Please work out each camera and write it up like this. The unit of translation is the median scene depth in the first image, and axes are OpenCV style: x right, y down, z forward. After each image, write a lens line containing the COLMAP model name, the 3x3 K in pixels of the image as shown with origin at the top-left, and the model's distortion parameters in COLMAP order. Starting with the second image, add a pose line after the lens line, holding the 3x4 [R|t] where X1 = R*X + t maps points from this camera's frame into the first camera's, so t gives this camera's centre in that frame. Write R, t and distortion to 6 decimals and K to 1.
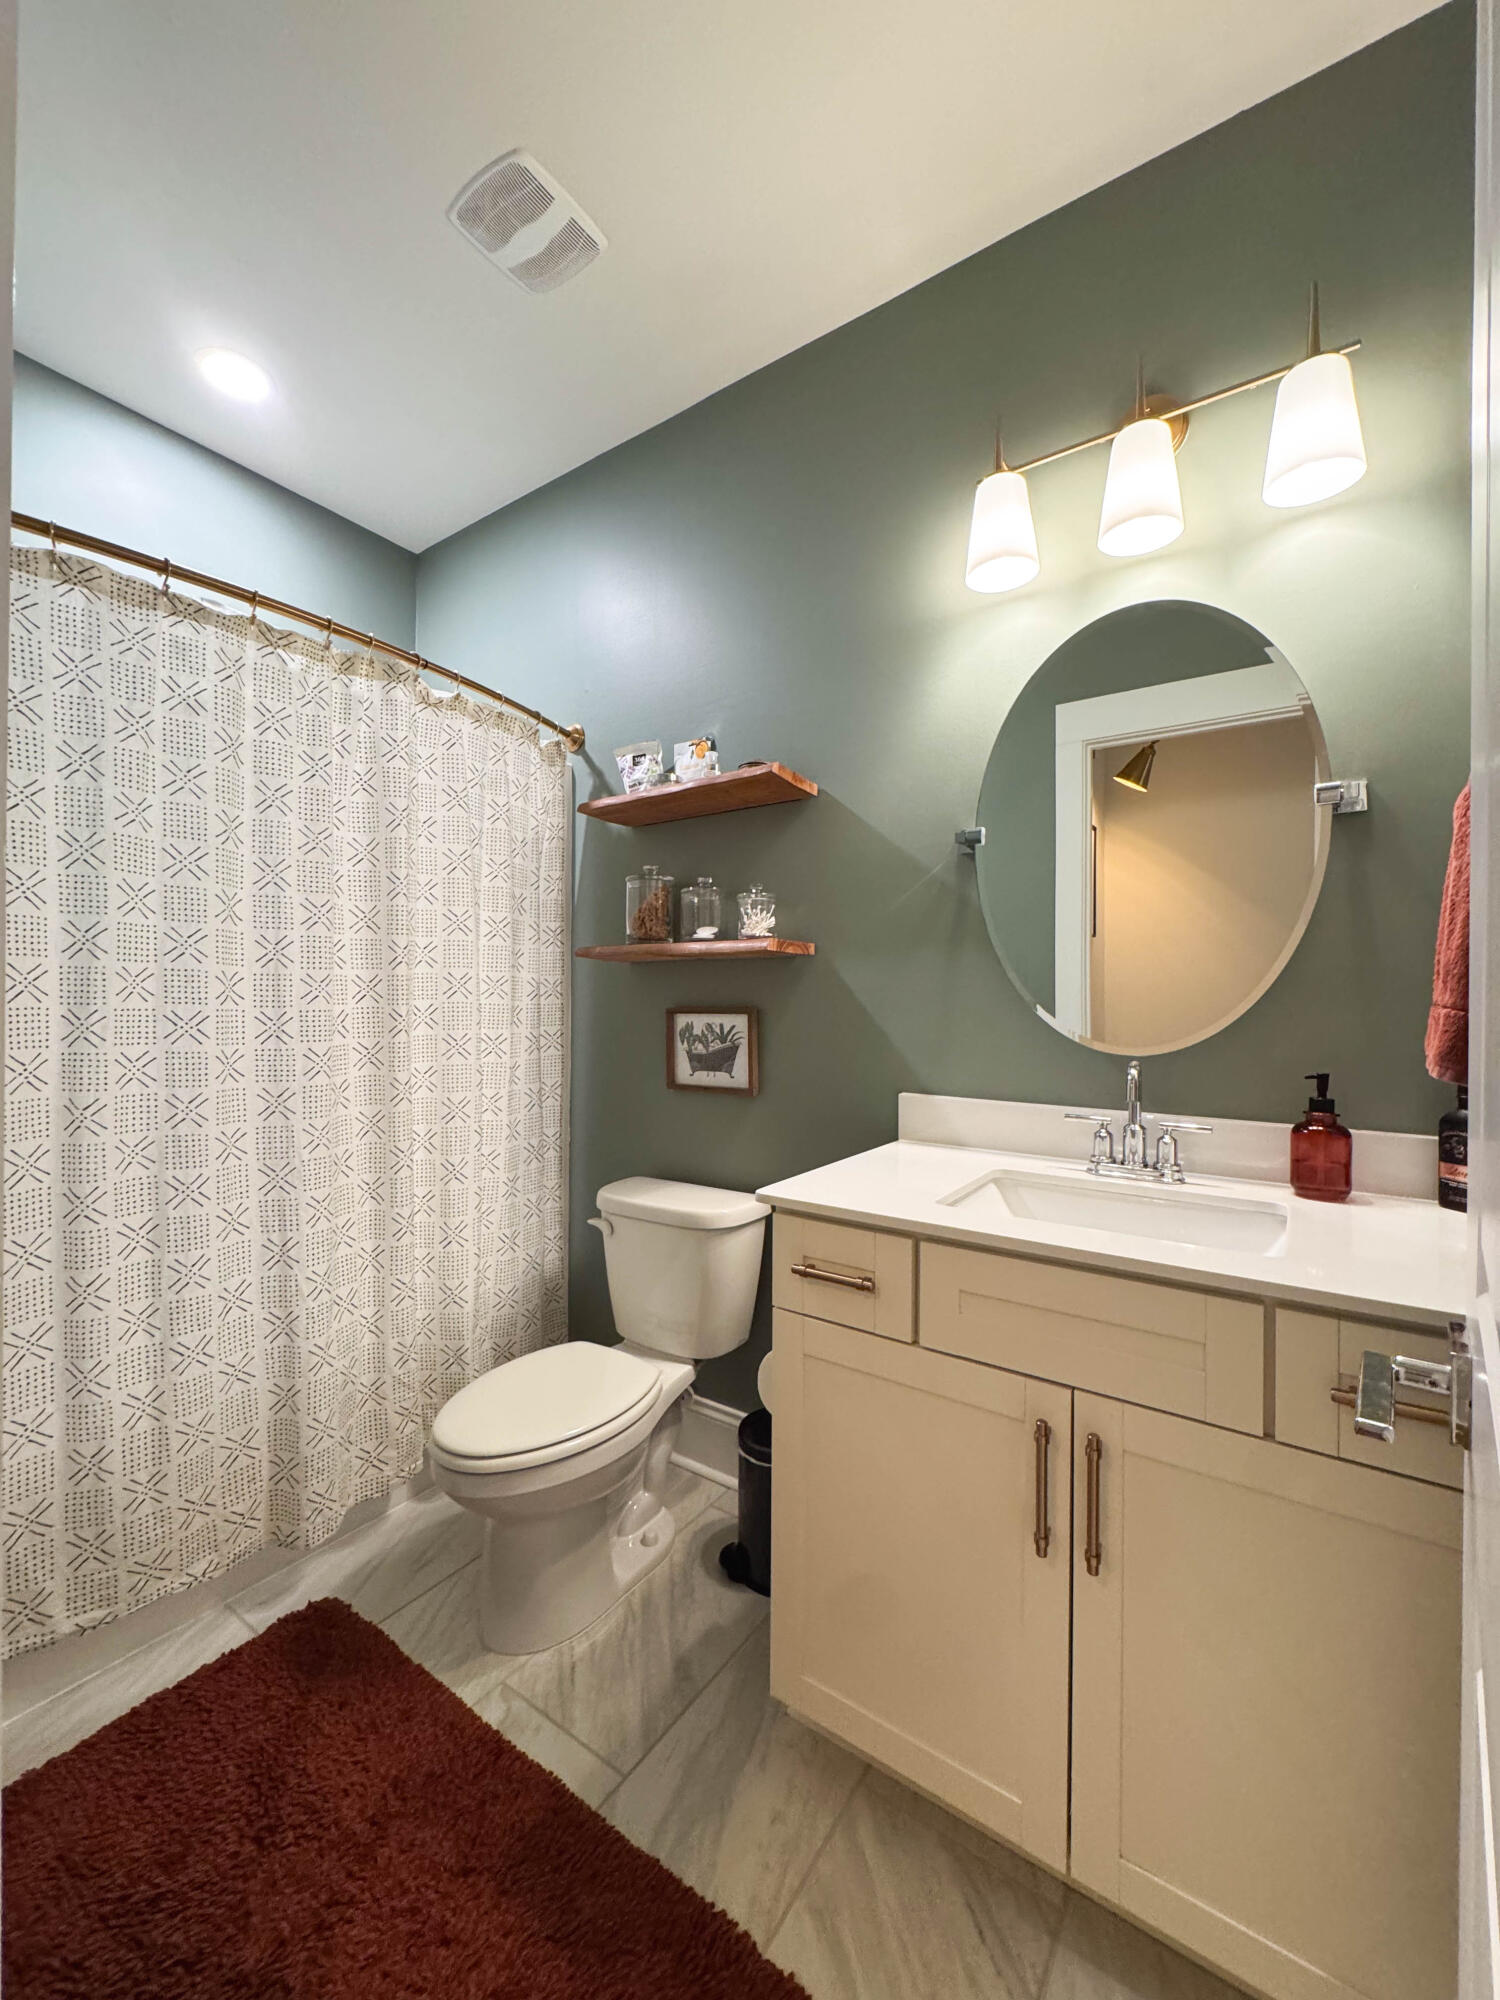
lens RADIAL K [[797.4, 0, 750.0], [0, 797.4, 1000.0], [0, 0, 1]] dist [-0.002822, -0.000197]
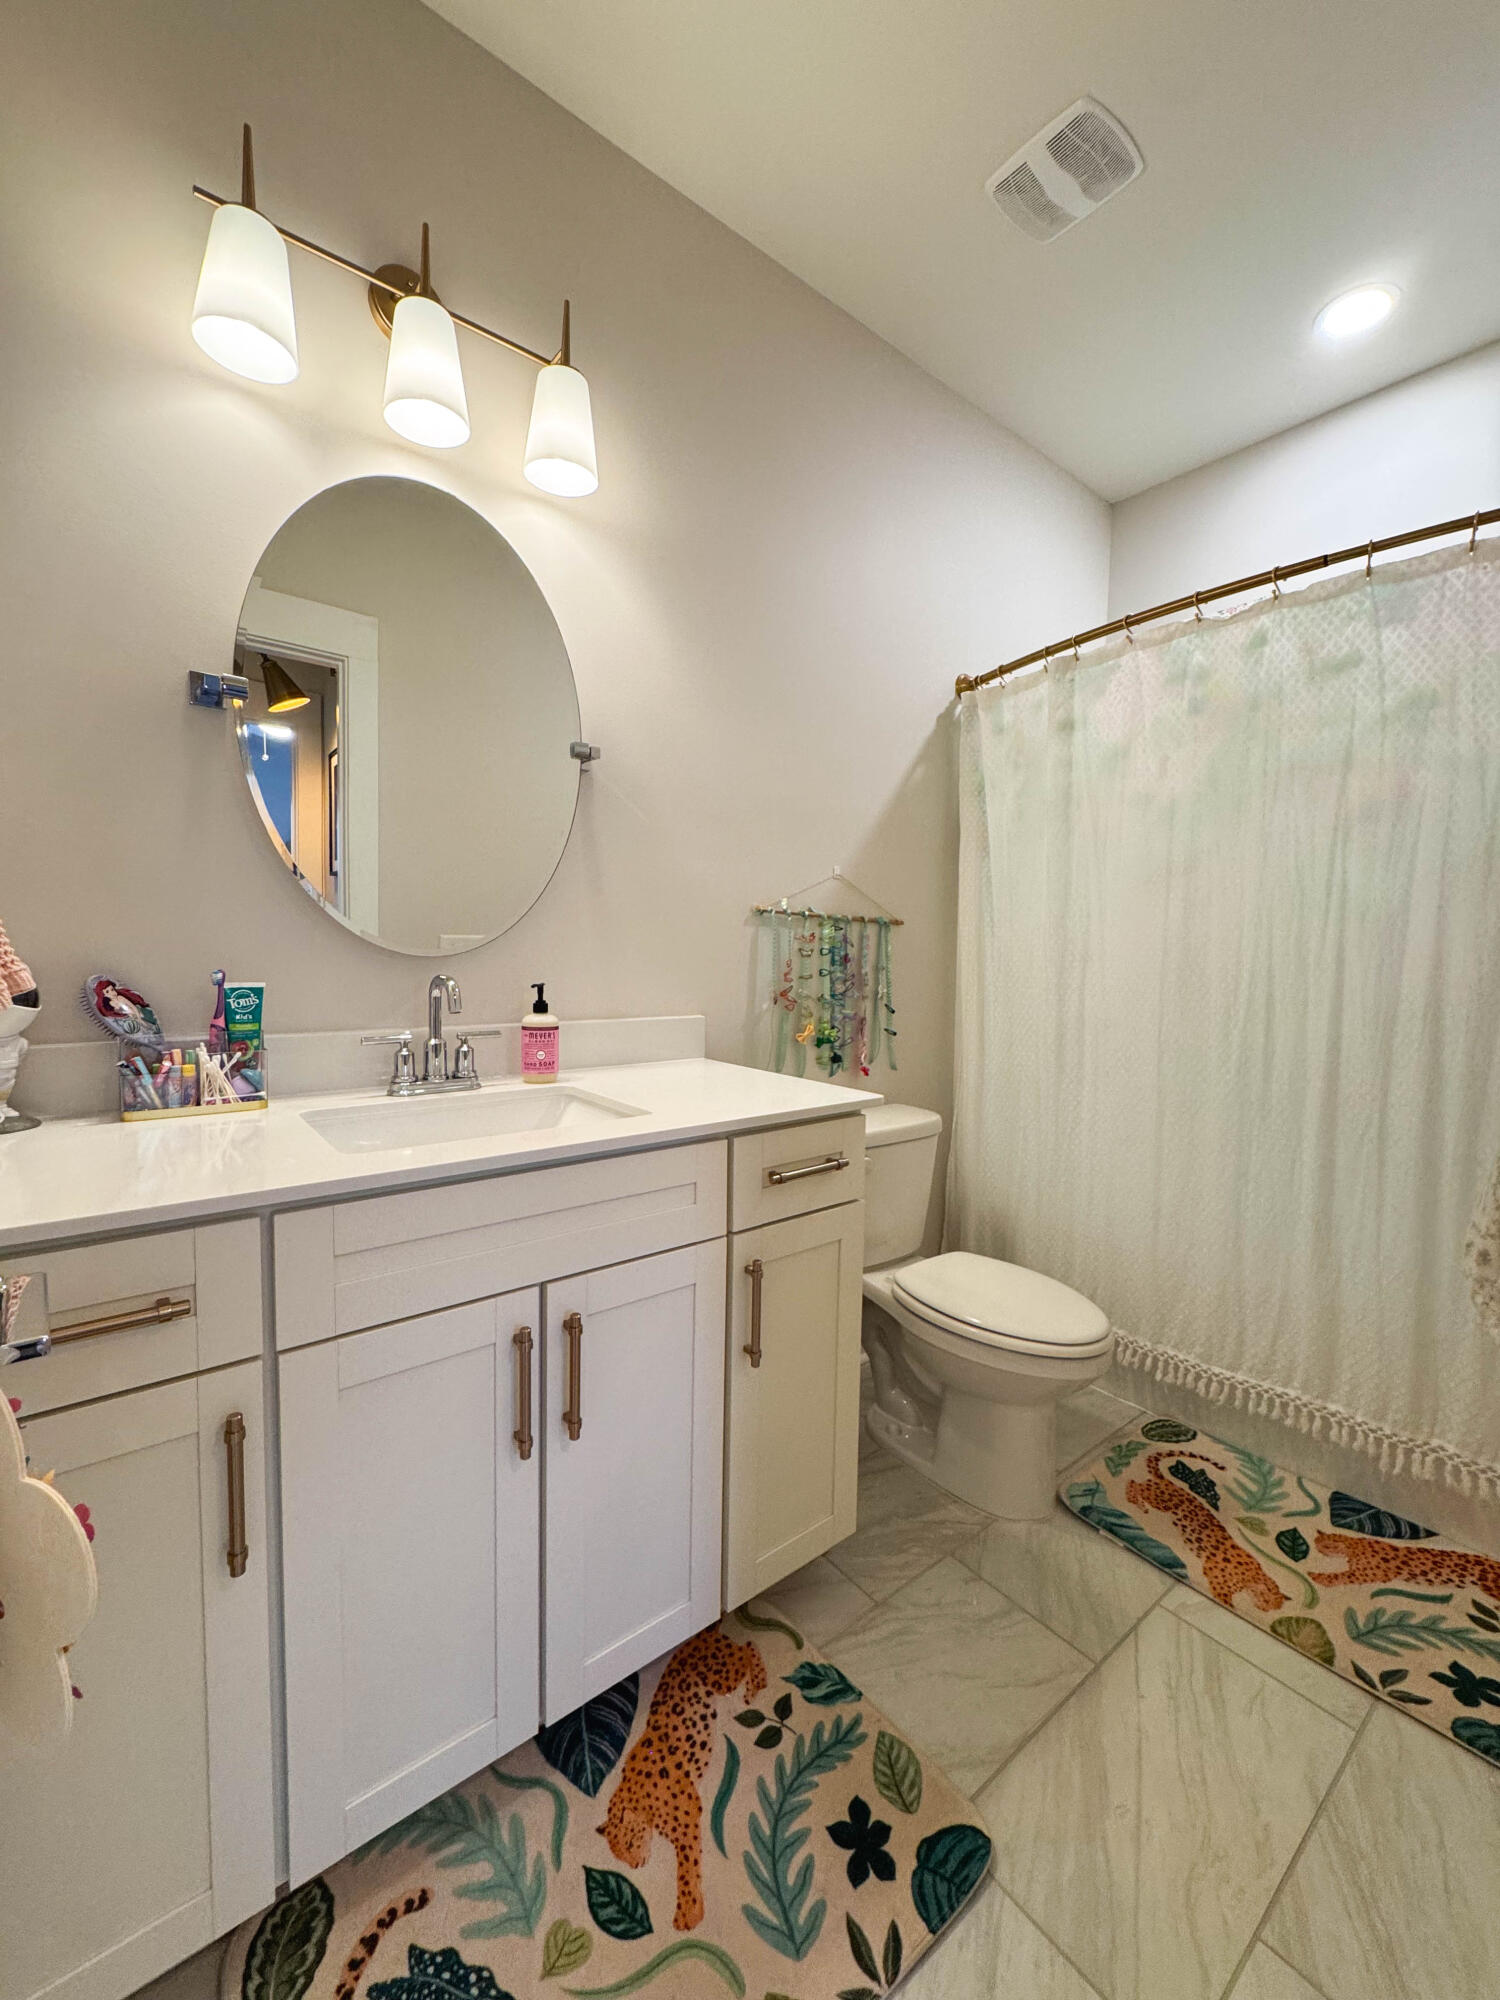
lens RADIAL K [[797.4, 0, 750.0], [0, 797.4, 1000.0], [0, 0, 1]] dist [-0.002822, -0.000197]
pose [[0.282474, -0.060163, 0.957386, -0.385926], [-0.037996, 0.996546, 0.073835, 0.018027], [-0.958522, -0.057234, 0.279213, 0.352228]]
